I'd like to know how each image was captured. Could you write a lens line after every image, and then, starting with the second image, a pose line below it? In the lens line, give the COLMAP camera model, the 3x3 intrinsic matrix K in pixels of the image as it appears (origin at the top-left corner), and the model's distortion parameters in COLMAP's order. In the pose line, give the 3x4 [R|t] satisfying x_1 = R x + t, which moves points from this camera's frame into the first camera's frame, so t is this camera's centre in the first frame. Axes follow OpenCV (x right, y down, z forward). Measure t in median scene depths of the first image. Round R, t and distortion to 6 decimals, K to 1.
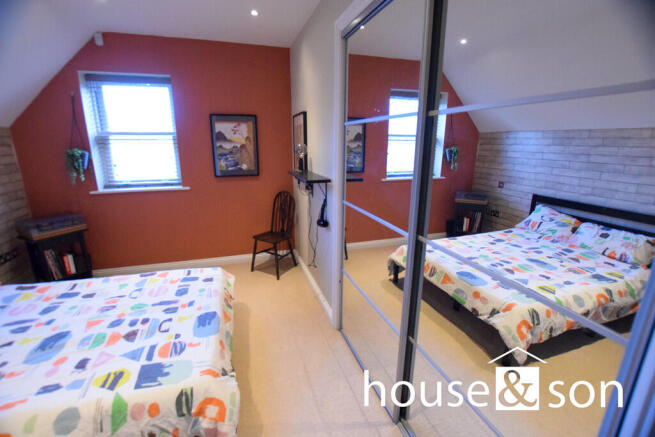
lens RADIAL K [[295.4, 0, 327.8], [0, 295.4, 217.7], [0, 0, 1]] dist [-0.033106, 0.004275]
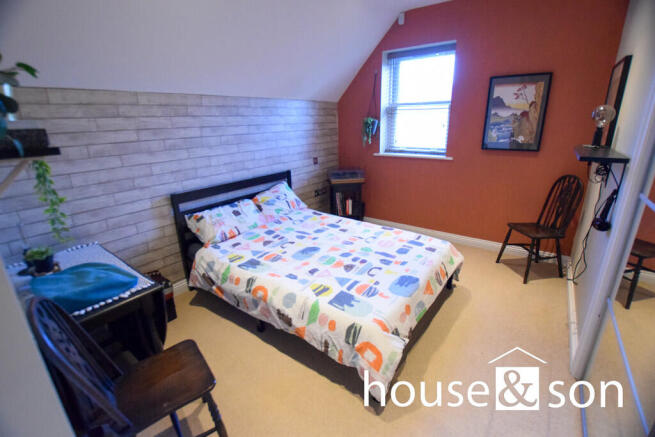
lens RADIAL K [[295.4, 0, 320.0], [0, 295.4, 219.2], [0, 0, 1]] dist [-0.033106, 0.004275]
pose [[0.569882, 0.245396, -0.784229, 0.115454], [-0.182682, 0.968319, 0.170250, 0.010778], [0.801163, 0.046243, 0.596657, 0.089286]]
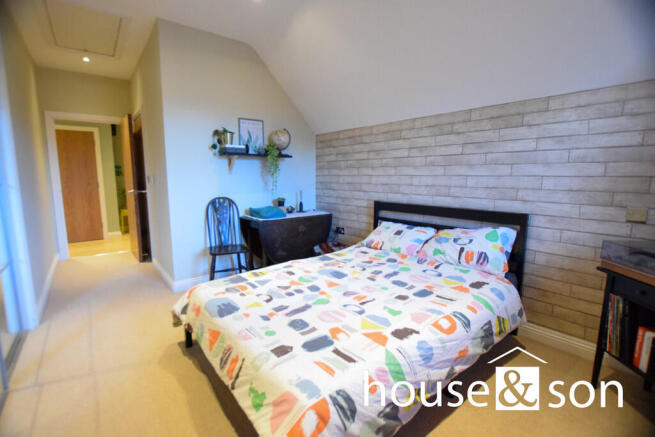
lens RADIAL K [[295.4, 0, 330.9], [0, 295.4, 215.3], [0, 0, 1]] dist [-0.033106, 0.004275]
pose [[-0.926473, 0.046457, -0.373483, -0.269162], [-0.097708, 0.928638, 0.357889, -0.170309], [0.363457, 0.368067, -0.855819, 1.204347]]
